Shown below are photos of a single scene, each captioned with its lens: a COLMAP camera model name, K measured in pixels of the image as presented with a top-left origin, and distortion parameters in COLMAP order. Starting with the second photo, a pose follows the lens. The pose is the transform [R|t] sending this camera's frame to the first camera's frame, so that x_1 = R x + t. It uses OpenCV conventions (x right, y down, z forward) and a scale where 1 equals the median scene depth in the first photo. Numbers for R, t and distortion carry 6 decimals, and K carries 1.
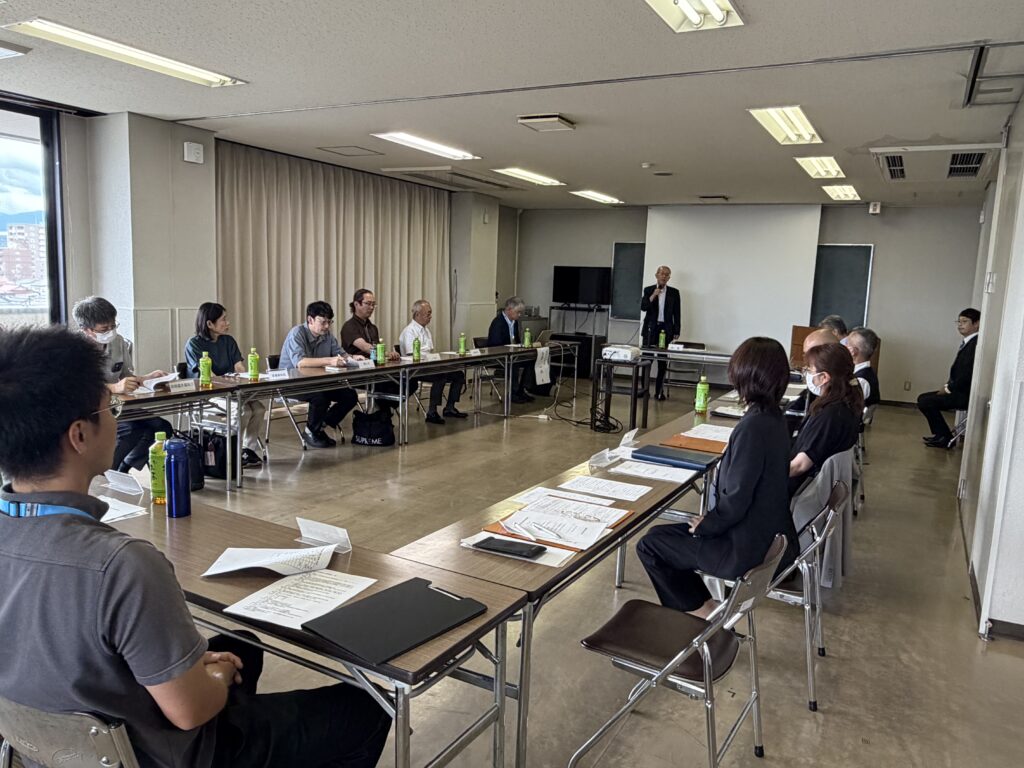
lens RADIAL K [[755.8, 0, 510.2], [0, 755.8, 386.0], [0, 0, 1]] dist [0.004208, 0.003418]
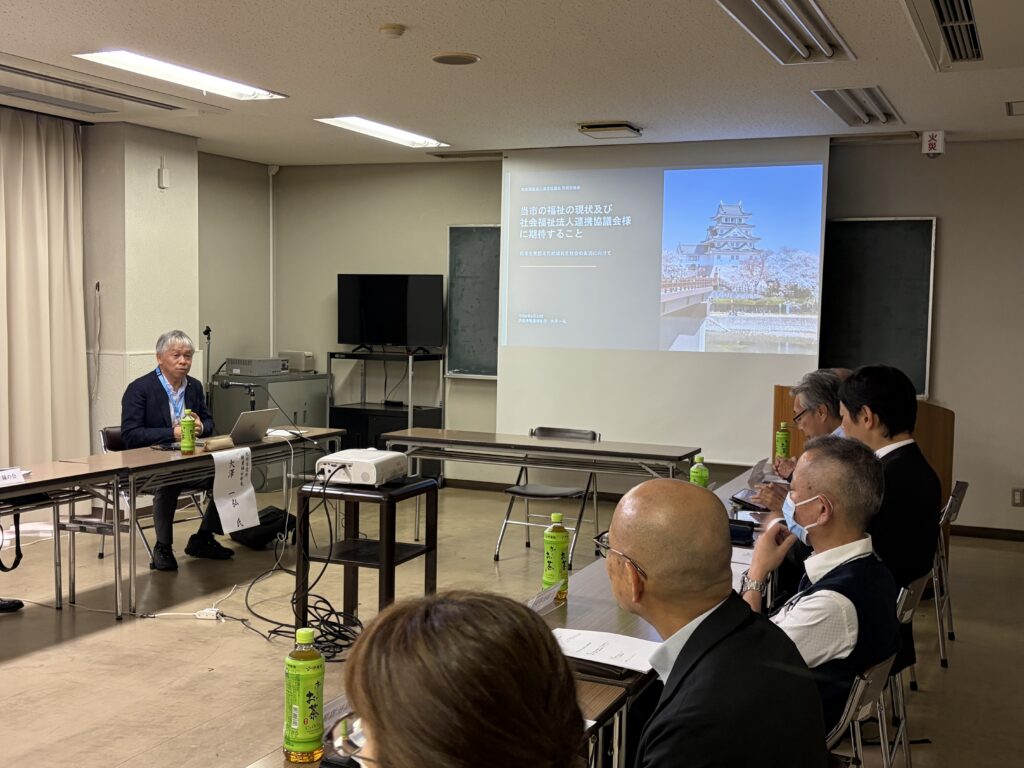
lens RADIAL K [[1163.6, 0, 512.7], [0, 1163.6, 385.3], [0, 0, 1]] dist [0.087000, 0.000000]
pose [[0.996800, -0.028128, 0.074820, 0.128440], [0.033105, 0.997261, -0.066134, -0.030044], [-0.072755, 0.068399, 0.995002, 0.230426]]
